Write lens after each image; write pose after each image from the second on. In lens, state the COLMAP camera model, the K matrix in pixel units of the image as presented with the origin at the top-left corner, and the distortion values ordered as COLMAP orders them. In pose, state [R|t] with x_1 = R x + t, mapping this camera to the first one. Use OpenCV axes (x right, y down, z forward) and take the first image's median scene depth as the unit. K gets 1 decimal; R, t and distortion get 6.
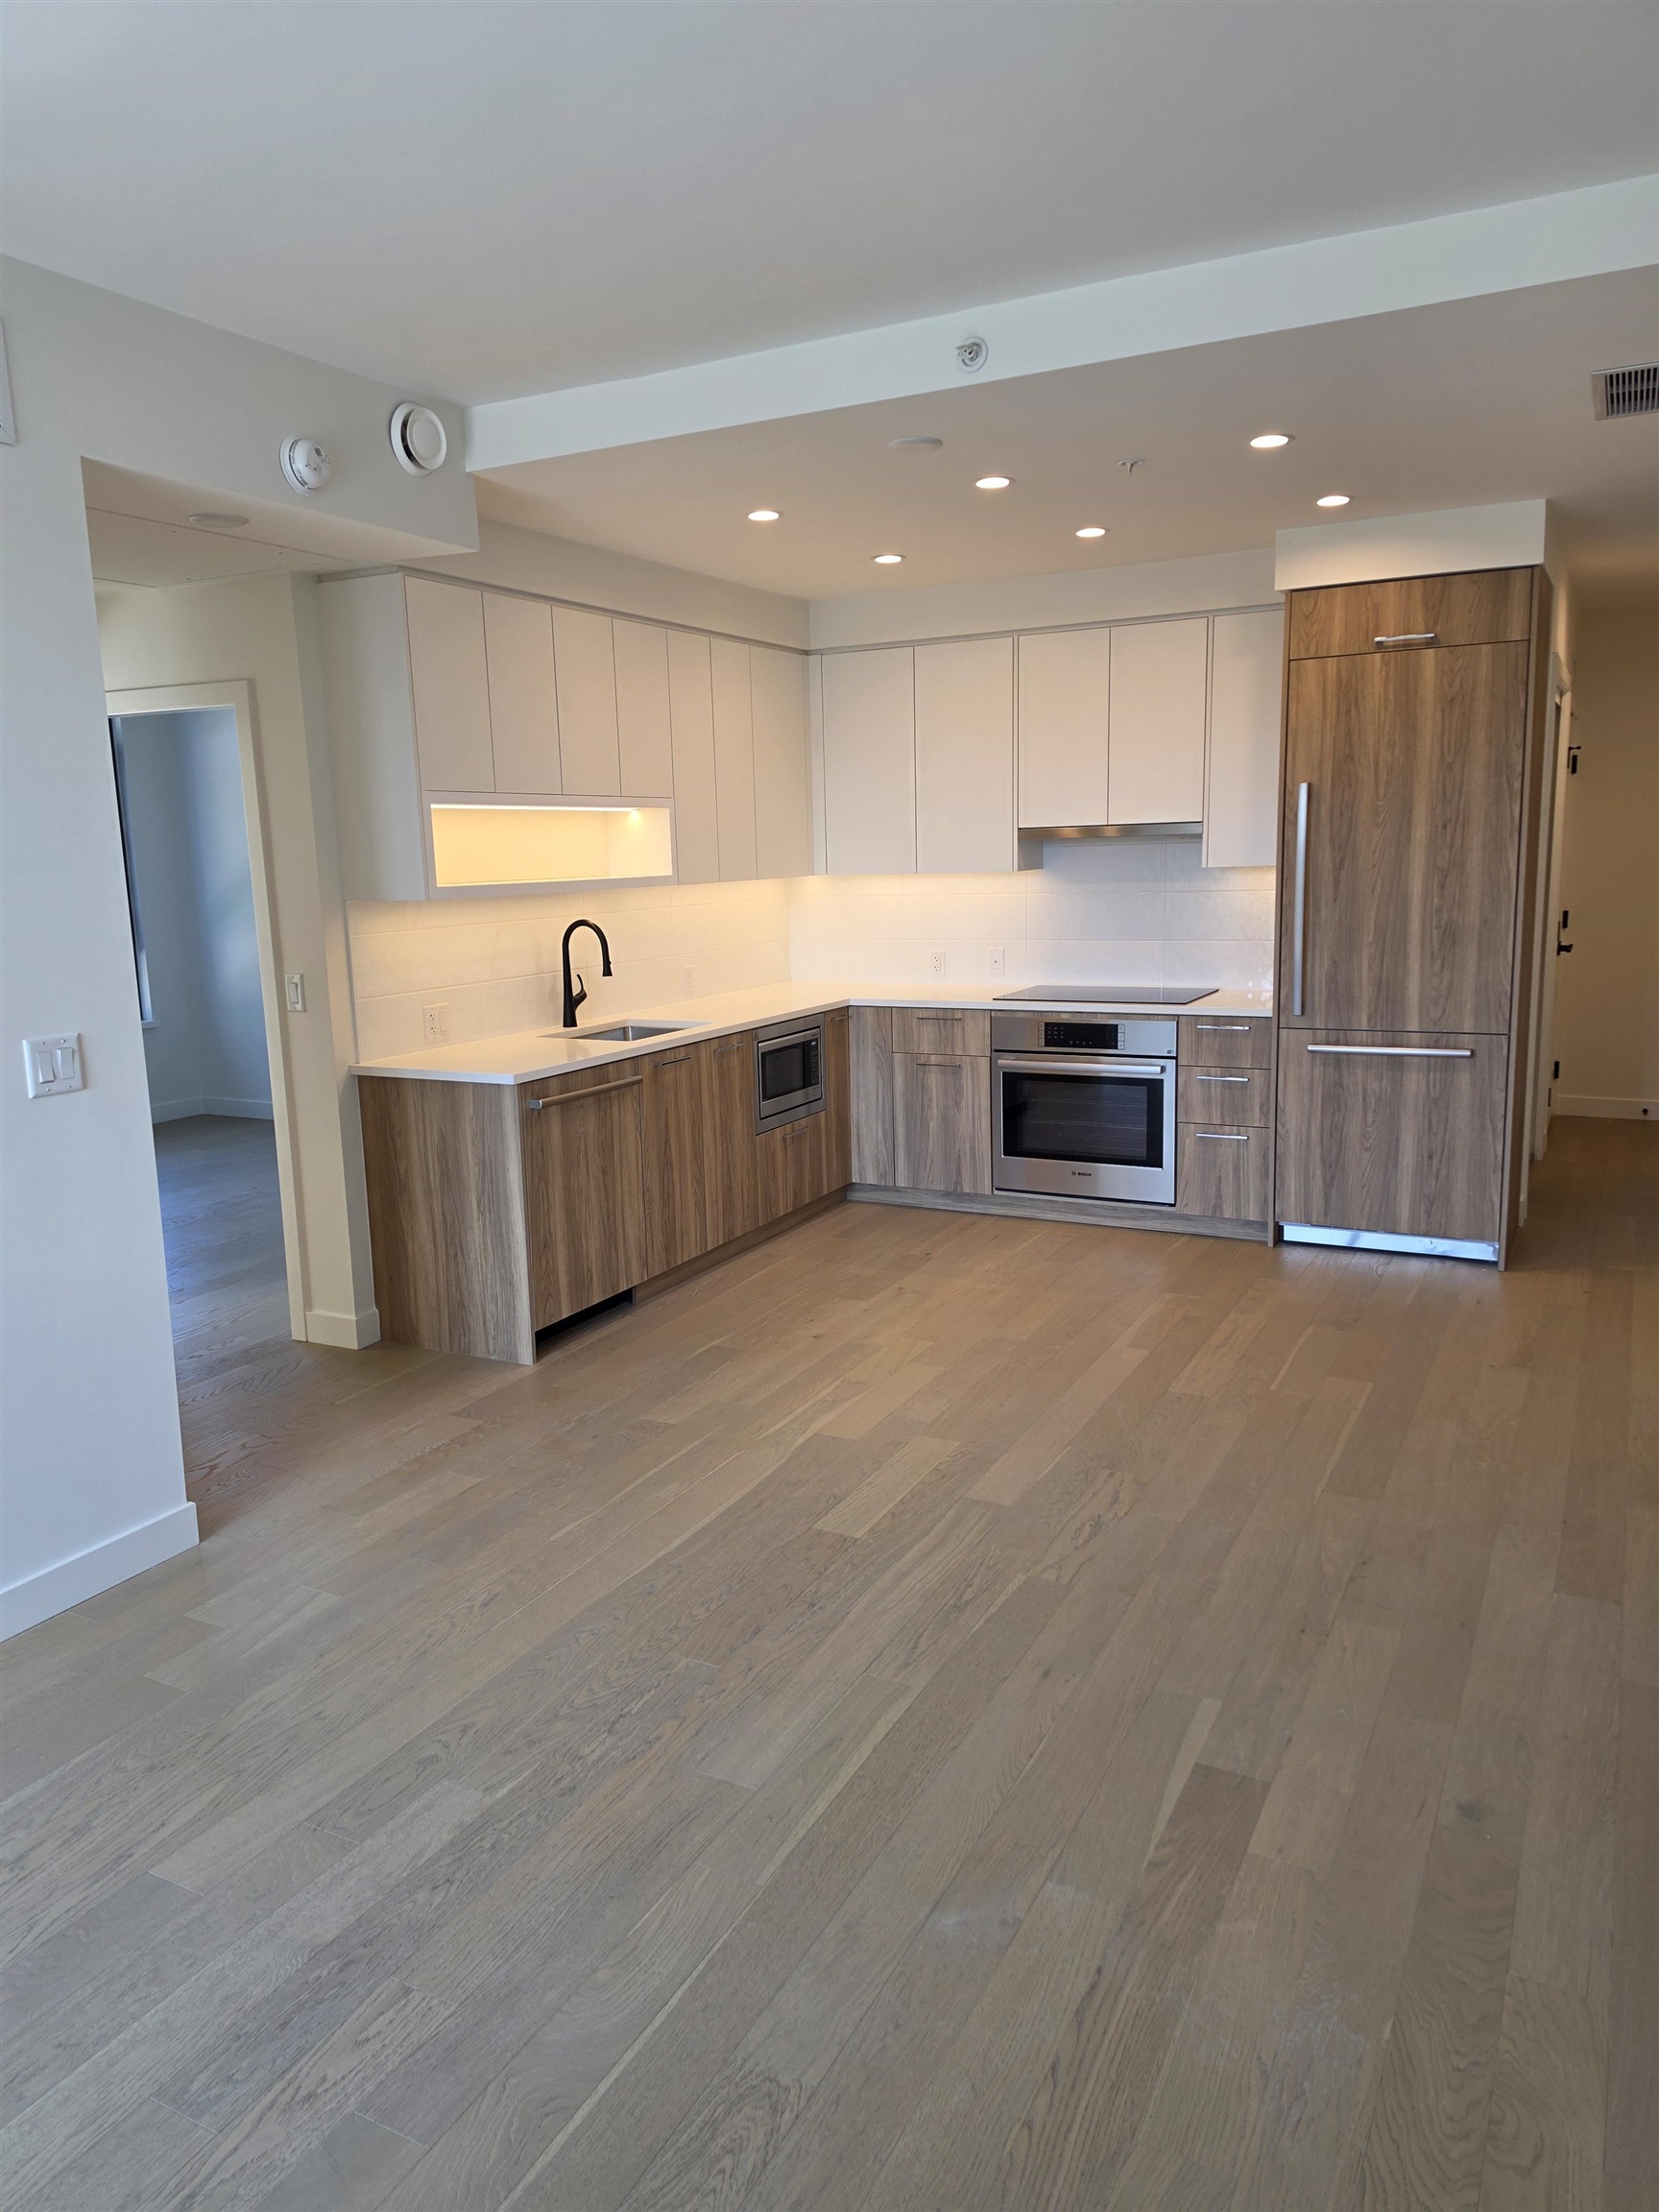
lens RADIAL K [[1525.1, 0, 809.4], [0, 1525.1, 1103.3], [0, 0, 1]] dist [0.081679, -0.093676]
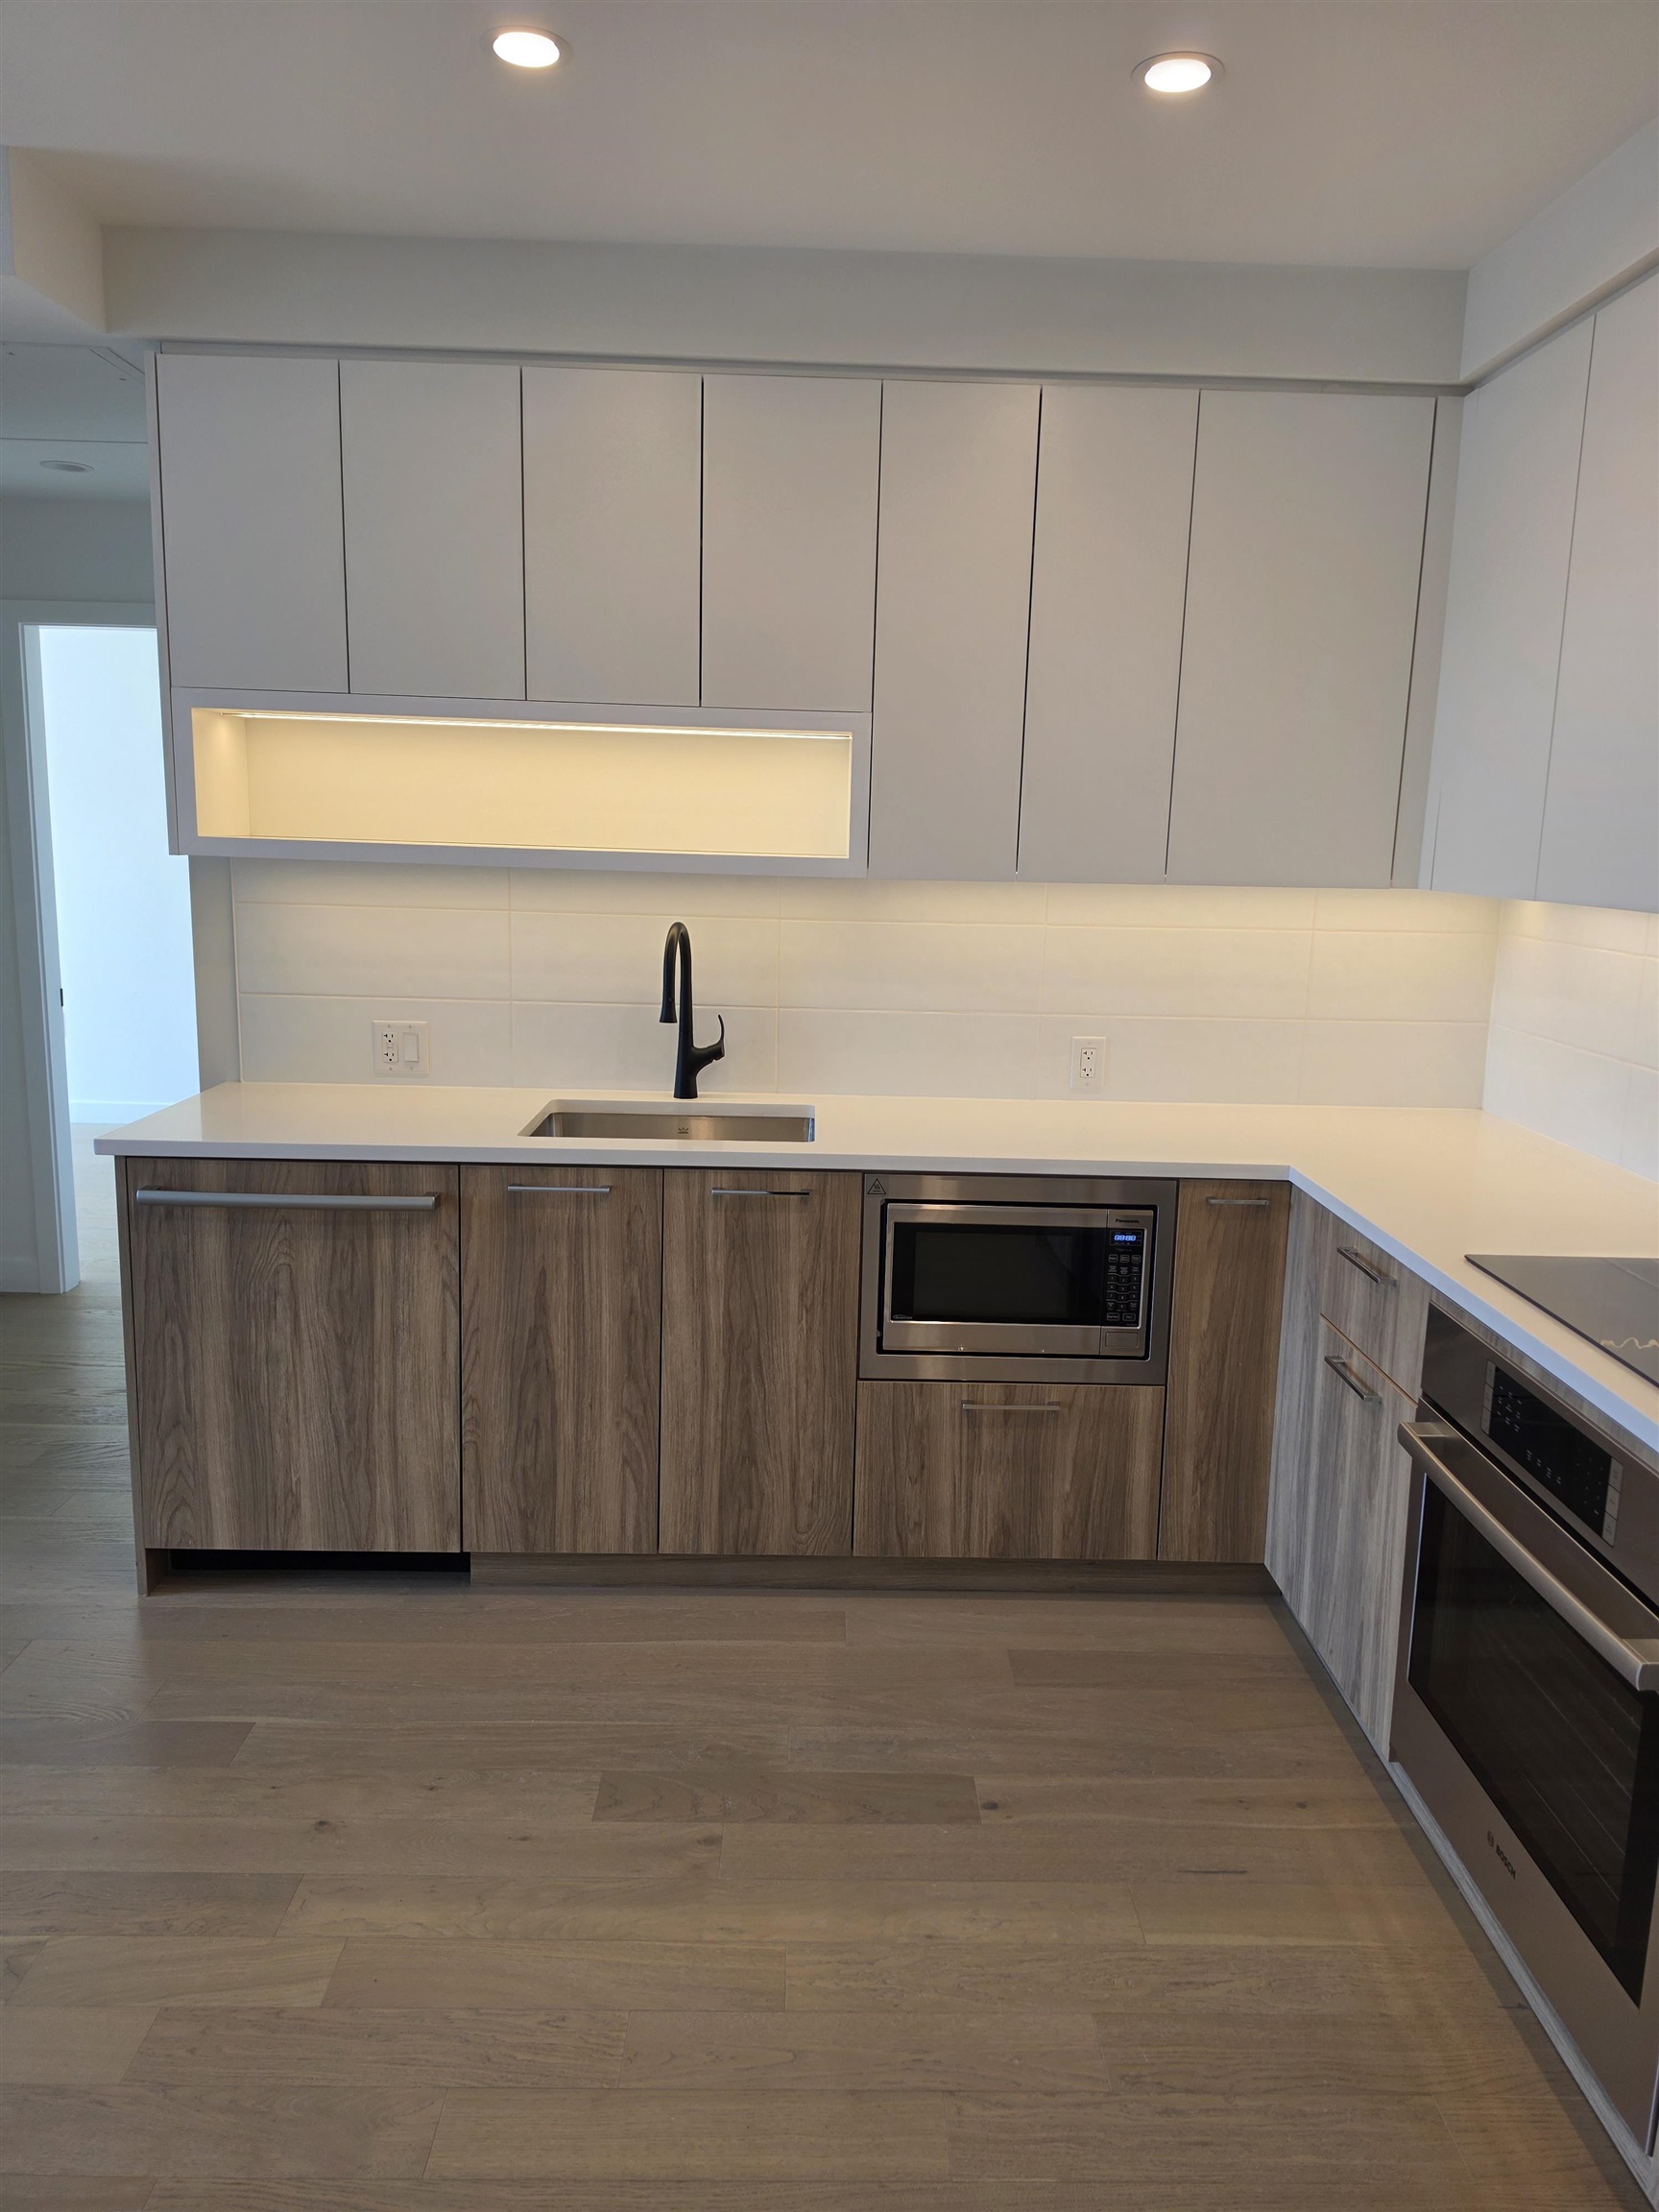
lens RADIAL K [[1525.1, 0, 836.9], [0, 1525.1, 1085.8], [0, 0, 1]] dist [0.081679, -0.093676]
pose [[0.482306, 0.186100, -0.856007, 0.406456], [-0.186718, 0.976558, 0.107104, -0.136917], [0.855872, 0.108175, 0.505748, 0.785212]]
